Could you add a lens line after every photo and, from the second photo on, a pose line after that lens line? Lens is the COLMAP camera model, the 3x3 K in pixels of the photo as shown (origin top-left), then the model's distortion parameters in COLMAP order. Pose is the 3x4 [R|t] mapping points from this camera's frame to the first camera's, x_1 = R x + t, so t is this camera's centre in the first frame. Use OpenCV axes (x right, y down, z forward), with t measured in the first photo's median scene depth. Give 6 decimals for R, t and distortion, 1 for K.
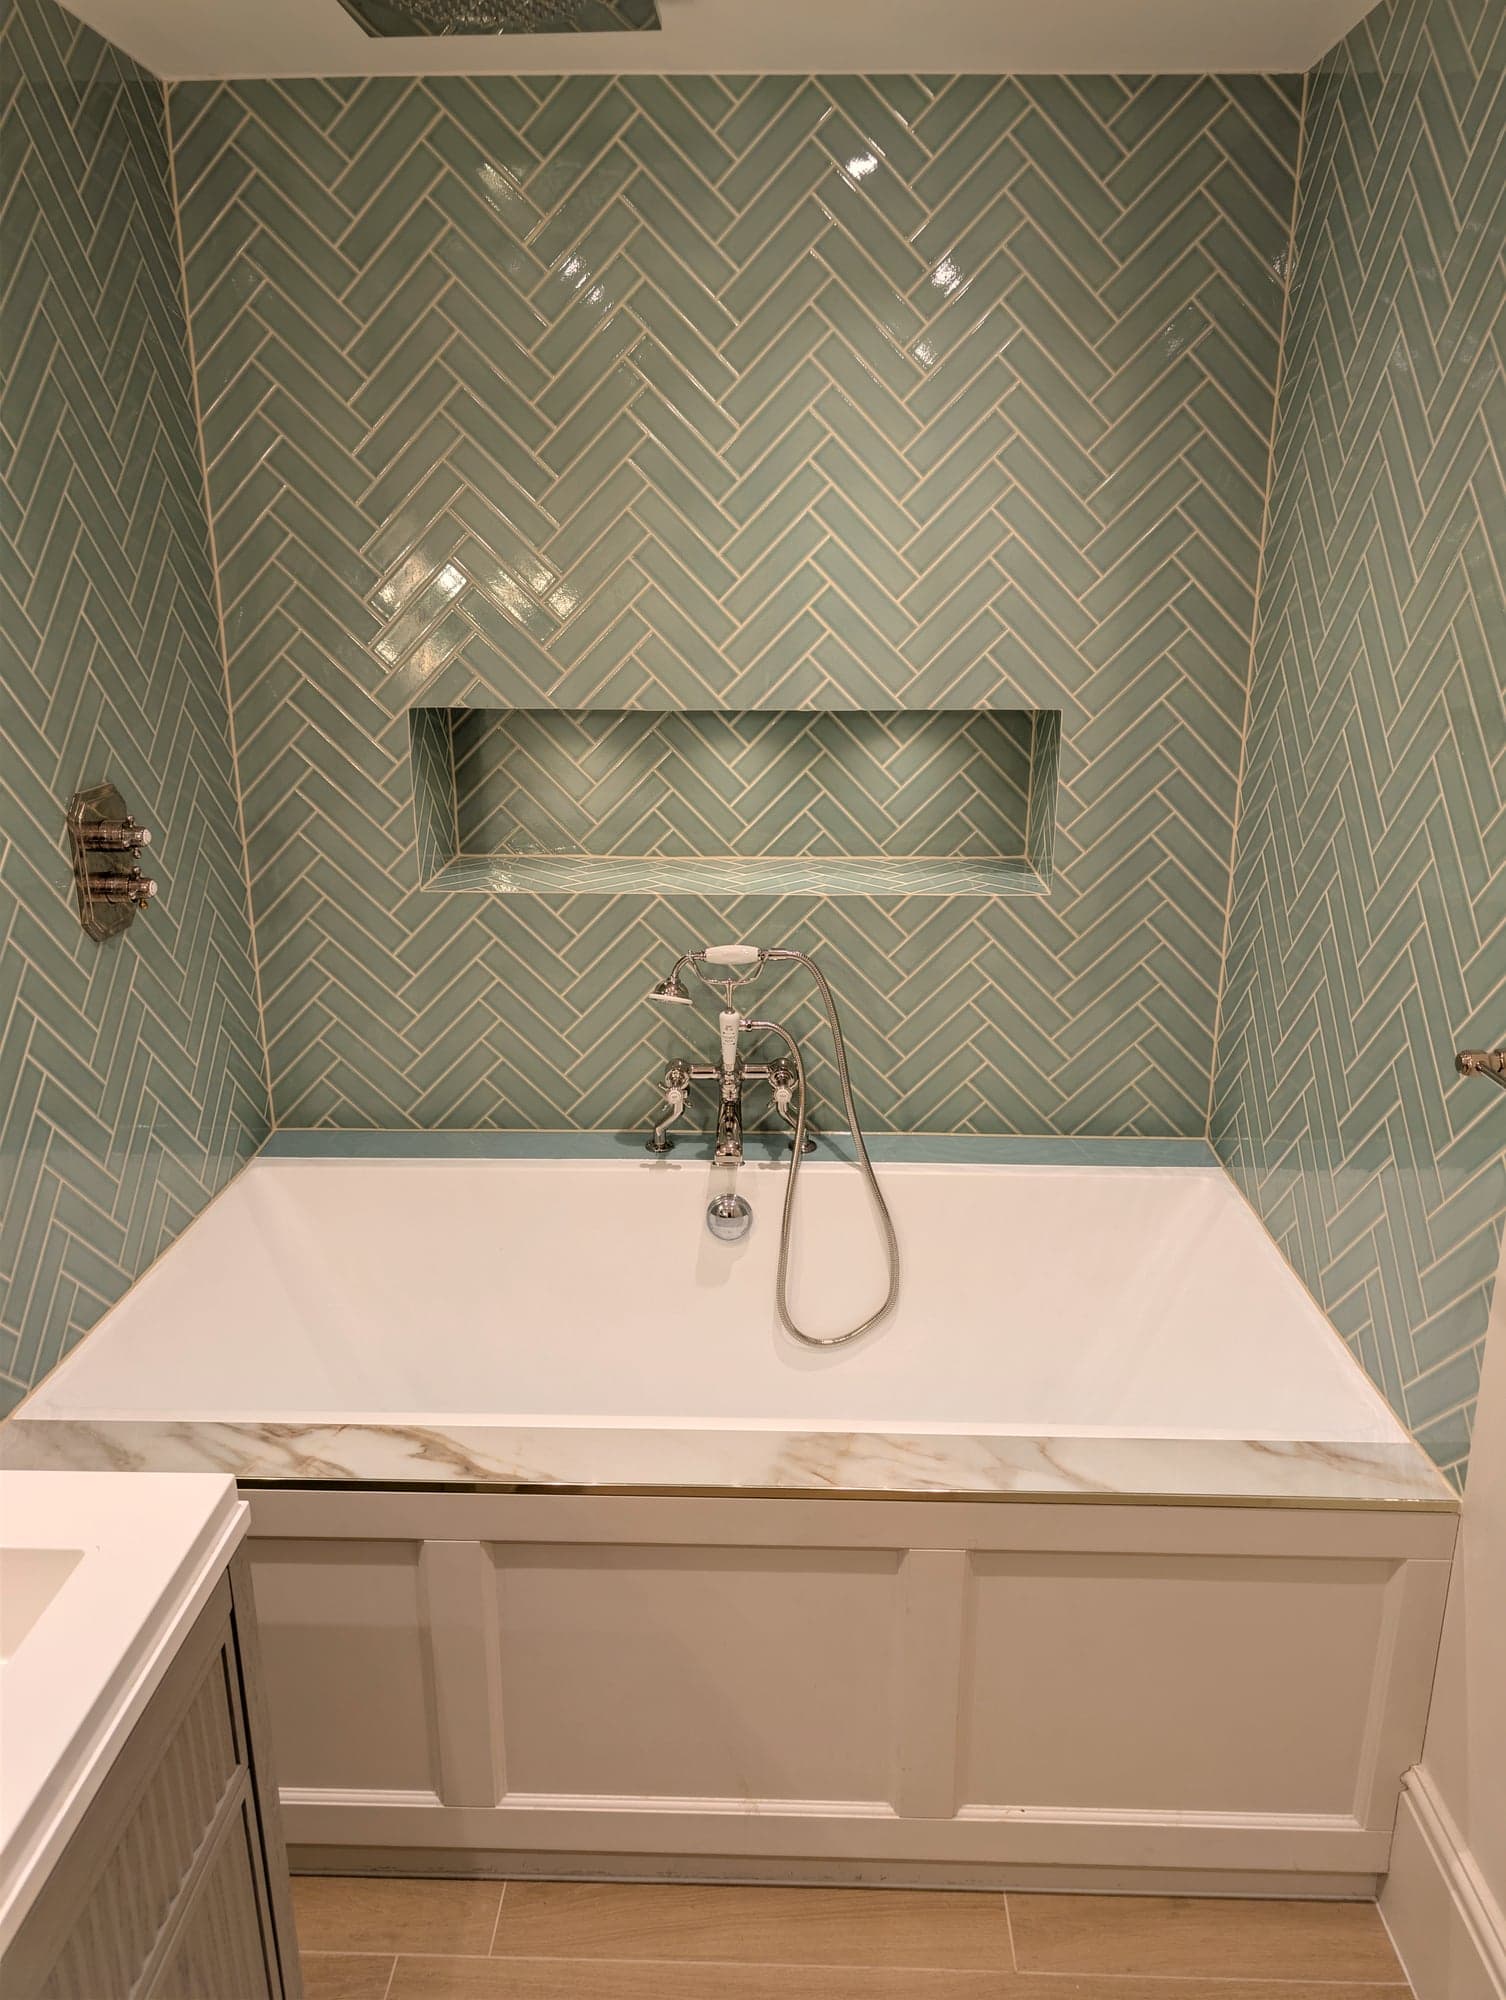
lens RADIAL K [[1432.9, 0, 749.3], [0, 1432.9, 1004.2], [0, 0, 1]] dist [0.027685, -0.025447]
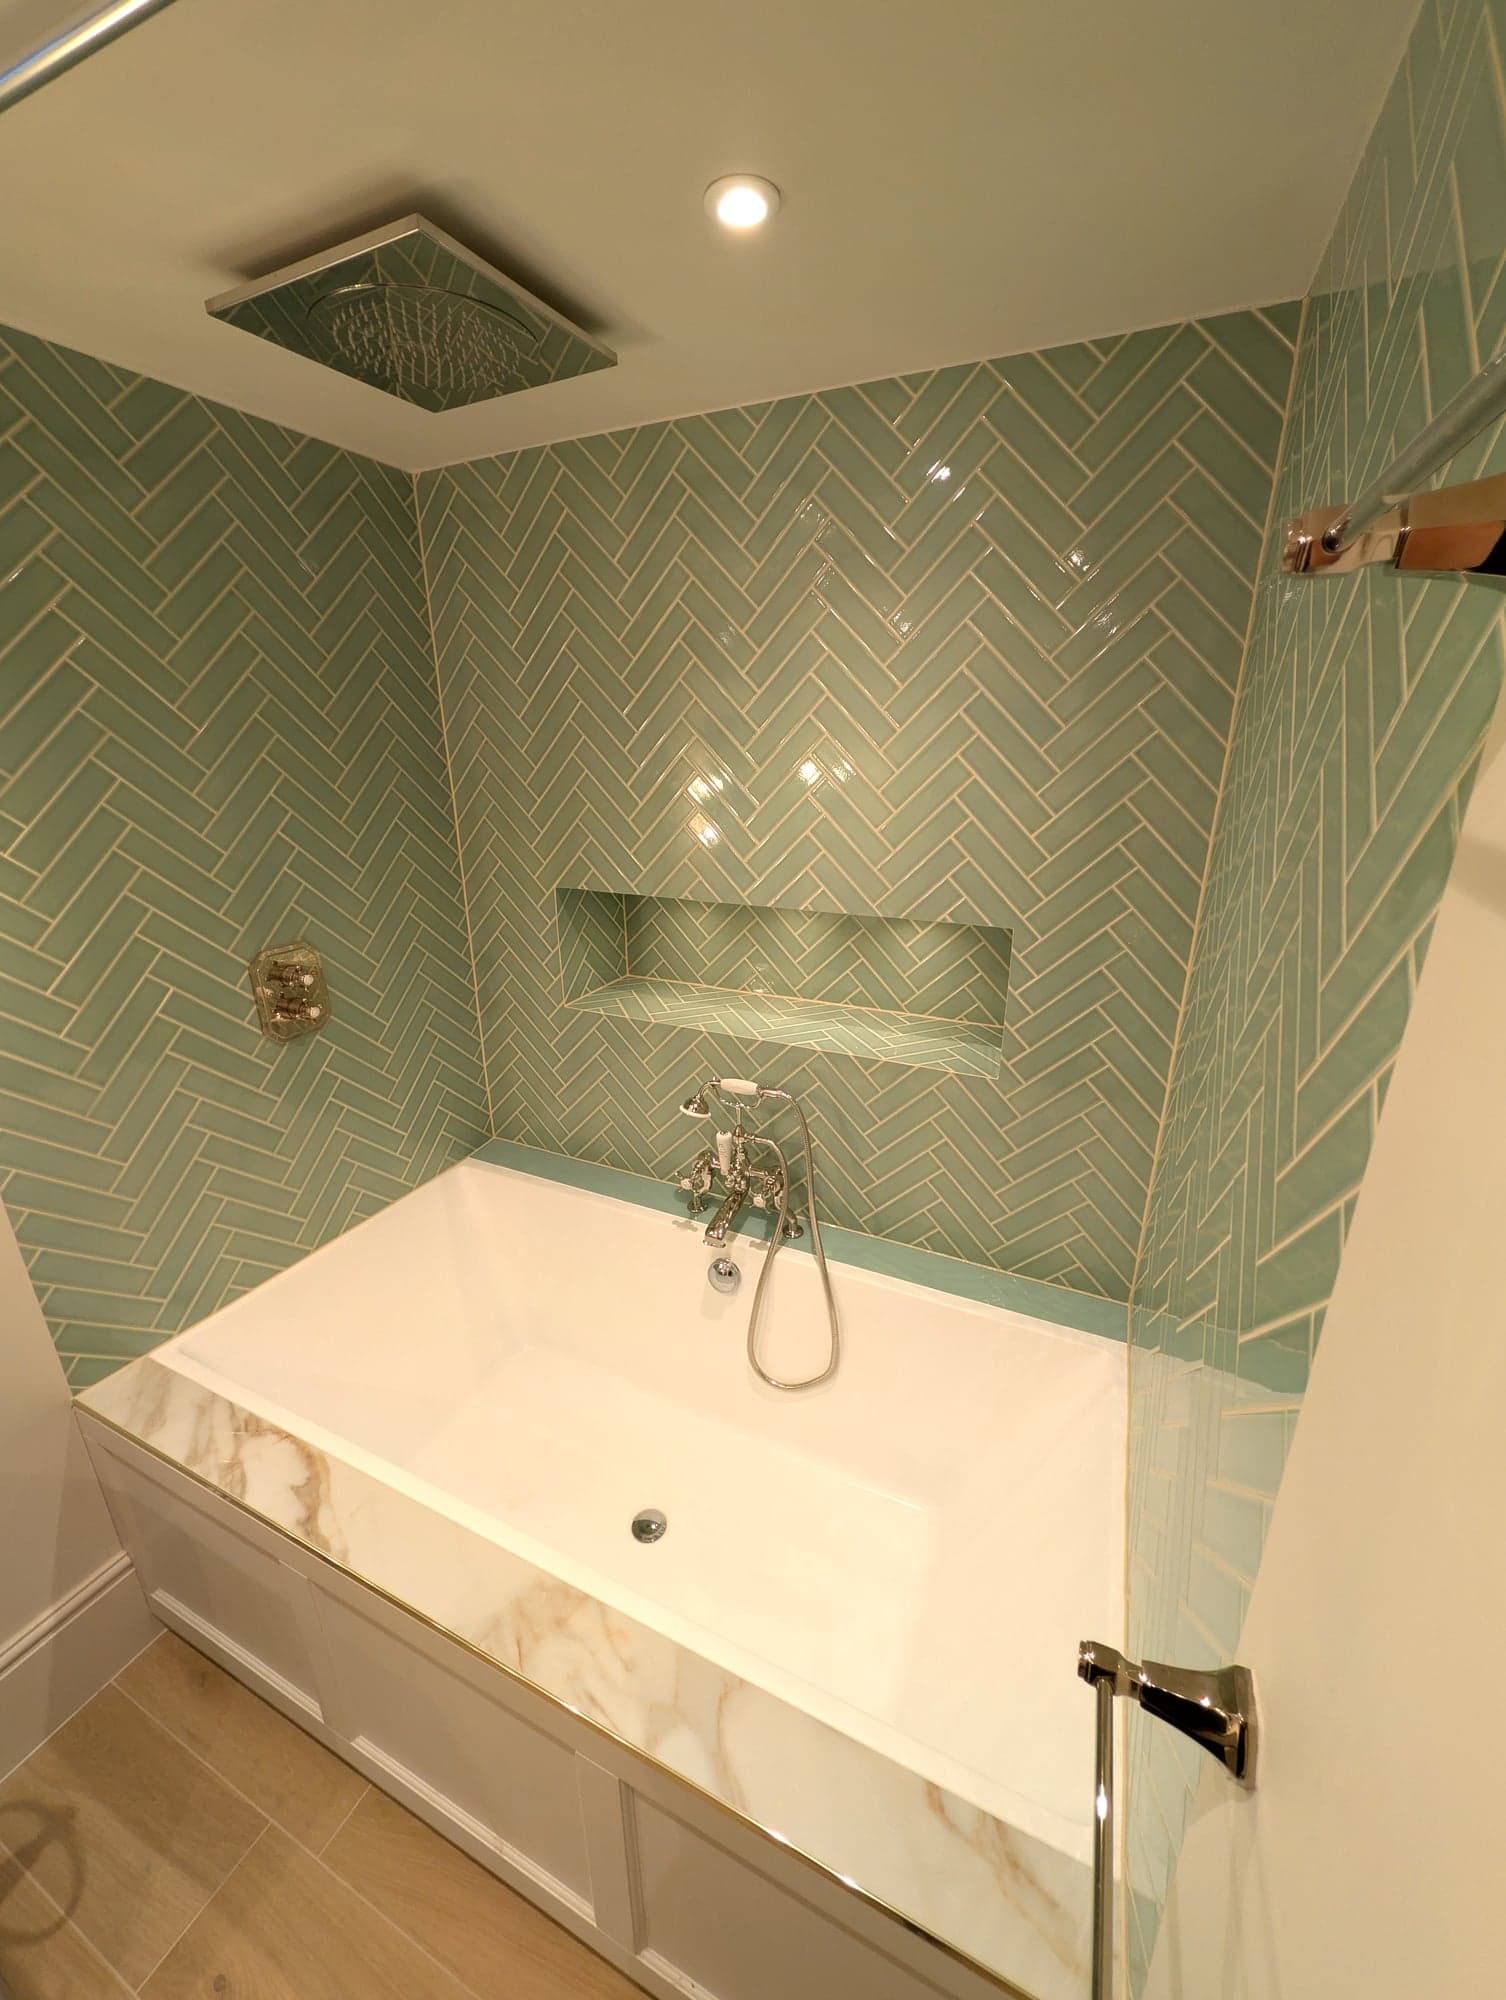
lens RADIAL K [[763.9, 0, 754.0], [0, 763.9, 996.3], [0, 0, 1]] dist [-0.000134, 0.000129]
pose [[0.918804, 0.121542, -0.375536, 0.278492], [-0.112486, 0.992586, 0.046038, -0.165460], [0.378347, -0.000058, 0.925664, 0.378033]]
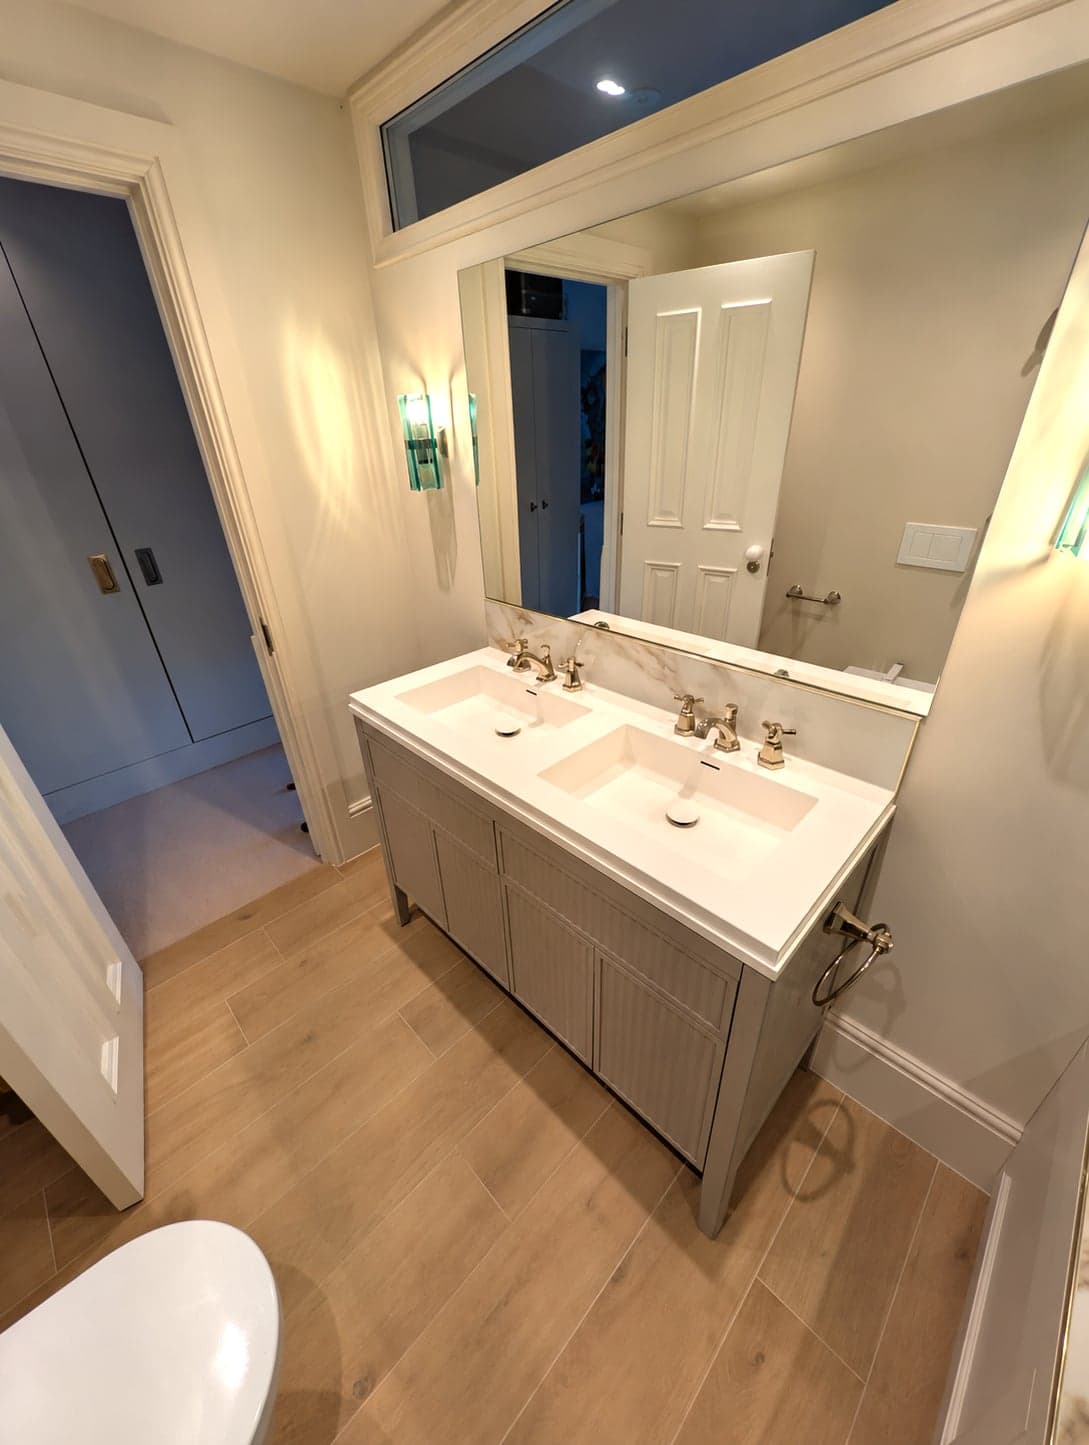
lens RADIAL K [[551.9, 0, 543.0], [0, 551.9, 722.5], [0, 0, 1]] dist [-0.000134, 0.000129]
pose [[-0.683616, 0.371141, -0.628430, 0.066163], [-0.180350, 0.748442, 0.638207, -0.117286], [0.707208, 0.549625, -0.444711, 0.492551]]
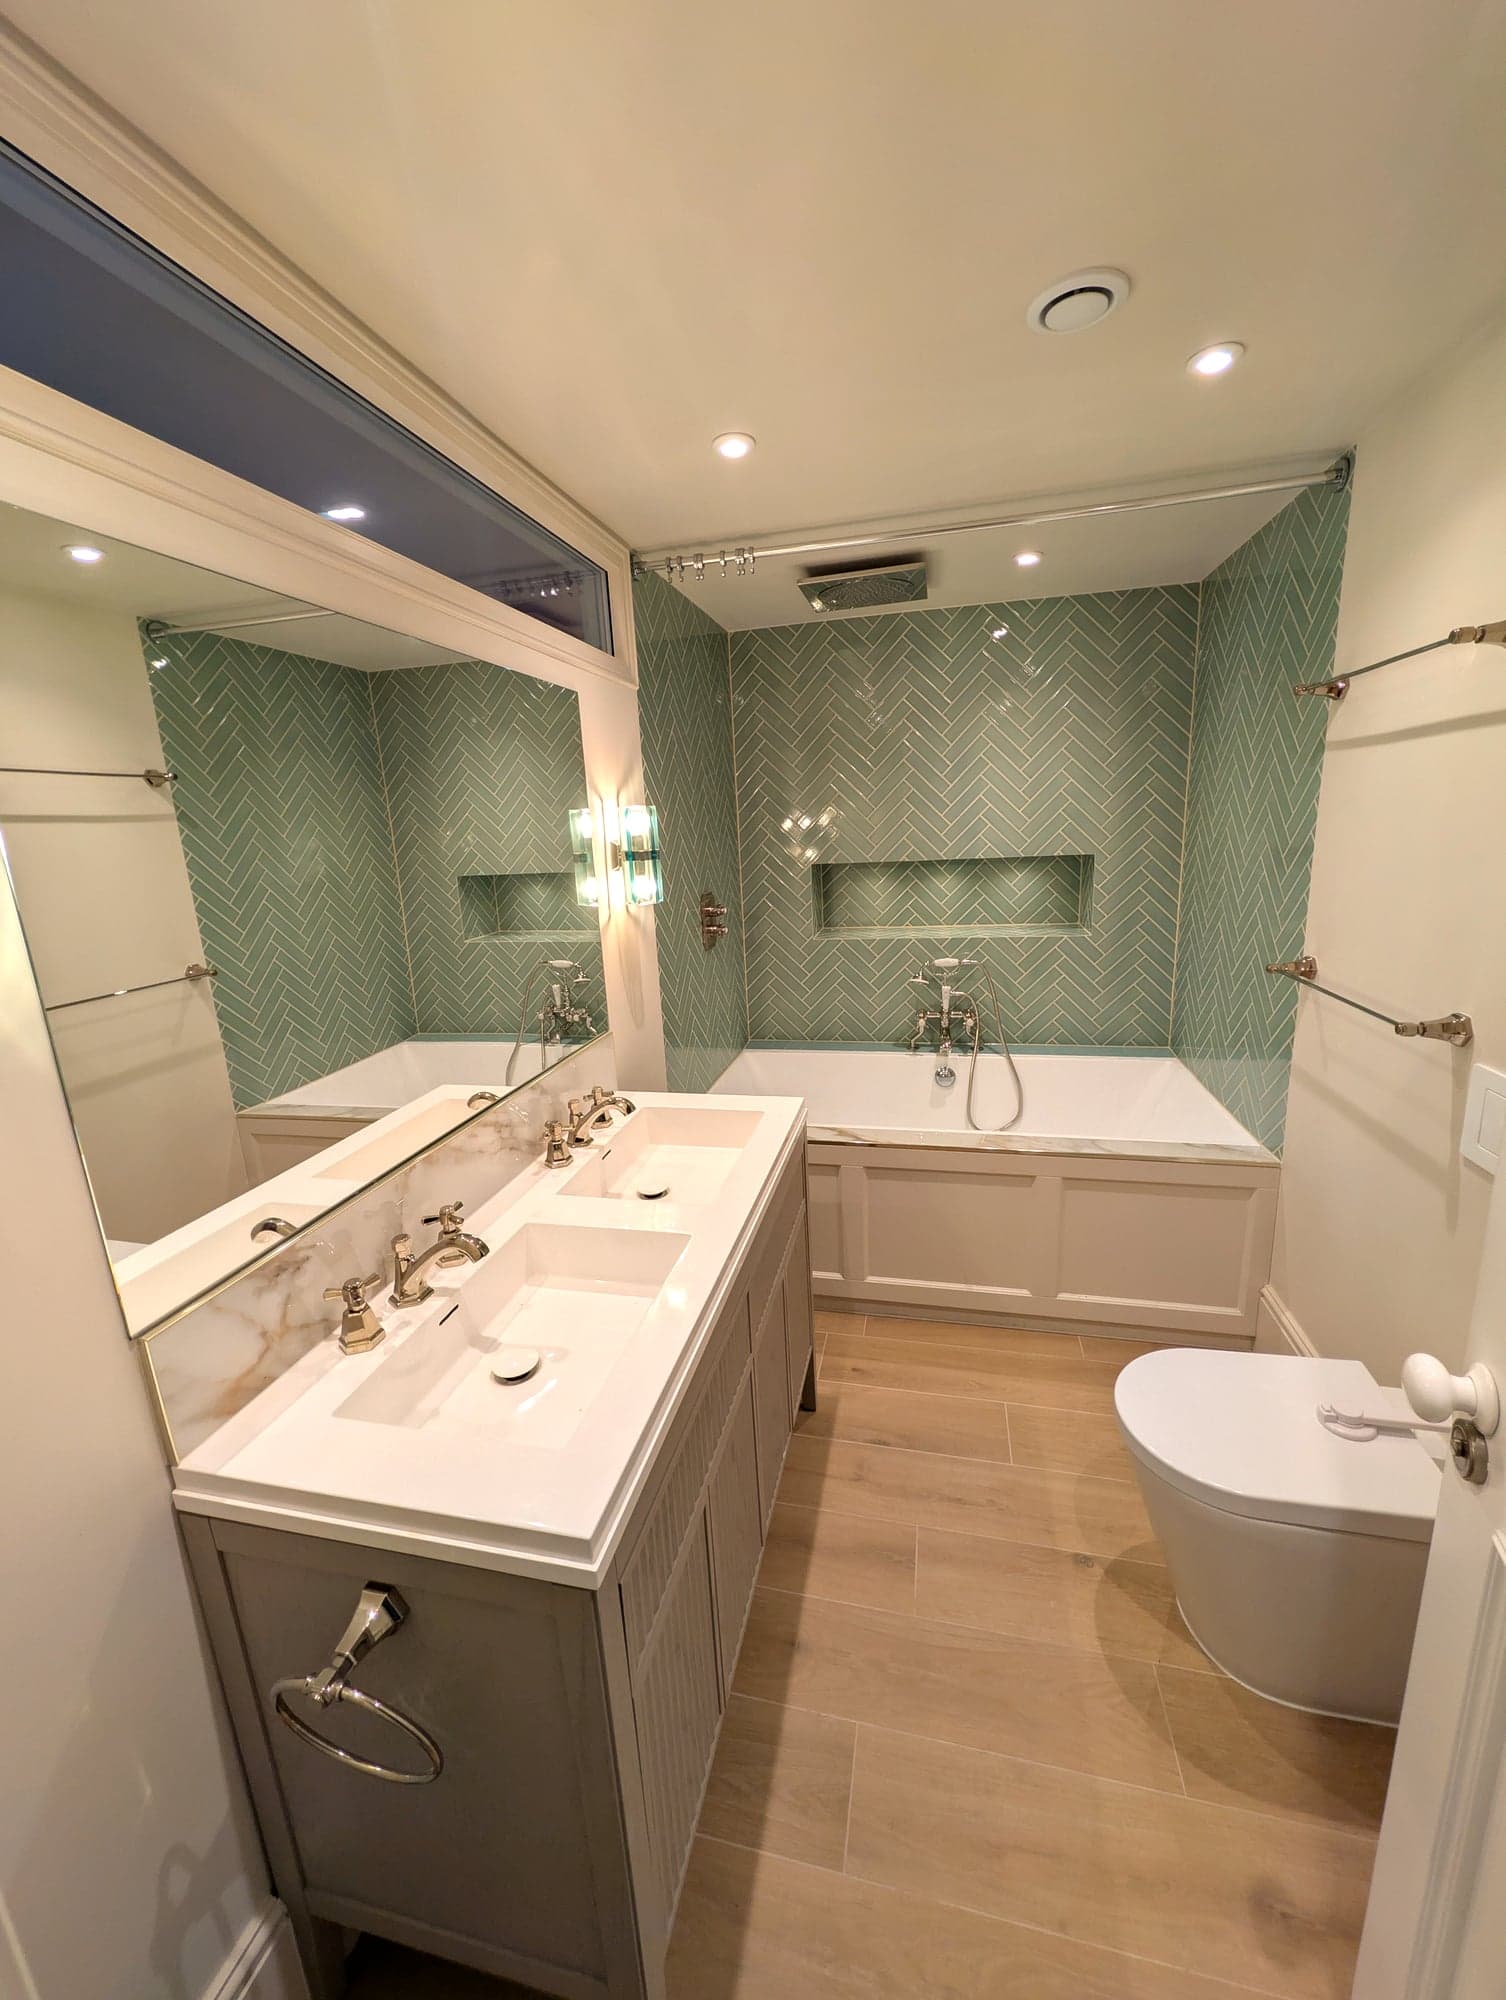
lens RADIAL K [[763.9, 0, 754.0], [0, 763.9, 998.4], [0, 0, 1]] dist [-0.000134, 0.000129]
pose [[0.979094, -0.001520, -0.203404, -0.072049], [-0.012149, 0.997750, -0.065936, 0.119272], [0.203046, 0.067029, 0.976872, -0.303726]]
